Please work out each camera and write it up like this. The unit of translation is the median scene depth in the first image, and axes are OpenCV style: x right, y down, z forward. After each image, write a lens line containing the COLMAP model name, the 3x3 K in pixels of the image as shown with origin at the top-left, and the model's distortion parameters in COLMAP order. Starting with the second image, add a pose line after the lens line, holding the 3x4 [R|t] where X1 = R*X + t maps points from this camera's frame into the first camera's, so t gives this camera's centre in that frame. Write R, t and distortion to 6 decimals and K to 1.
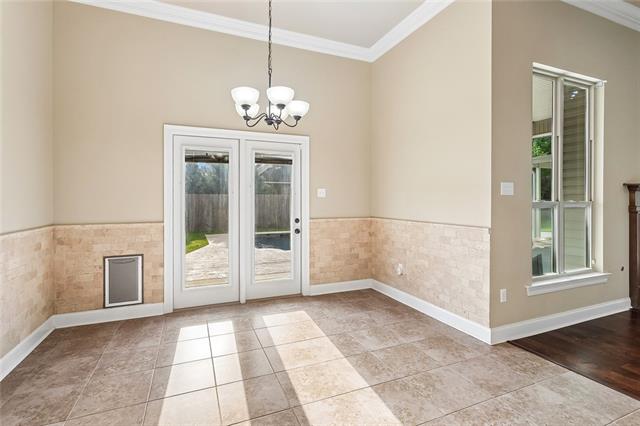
lens RADIAL K [[307.6, 0, 321.2], [0, 307.6, 206.4], [0, 0, 1]] dist [0.001421, 0.000236]
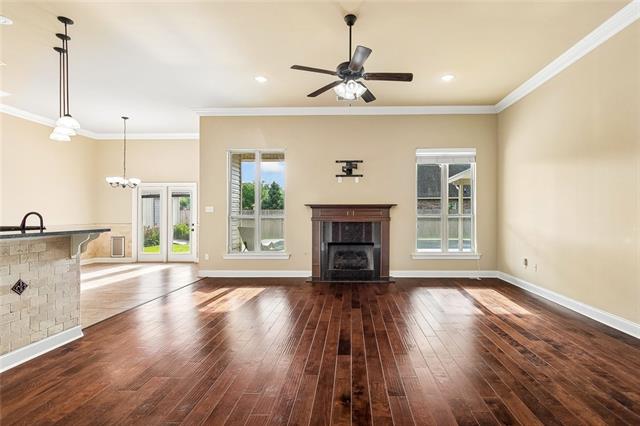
lens RADIAL K [[314.7, 0, 344.1], [0, 314.7, 214.3], [0, 0, 1]] dist [0.001189, 0.000477]
pose [[0.911747, -0.002329, -0.410745, 1.888358], [-0.006178, 0.999793, -0.019381, 0.013469], [0.410705, 0.020208, 0.911544, -0.521214]]
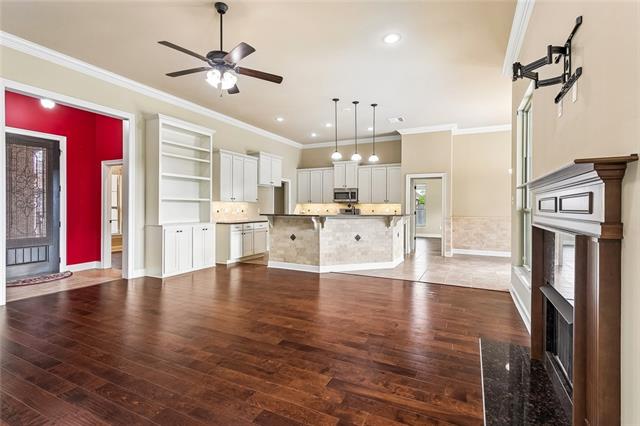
lens RADIAL K [[307.6, 0, 321.2], [0, 307.6, 206.4], [0, 0, 1]] dist [0.001421, 0.000236]
pose [[-0.756453, -0.006413, -0.654016, 1.886804], [-0.020532, 0.999692, 0.013945, -0.022888], [0.653725, 0.023977, -0.756352, 1.227489]]
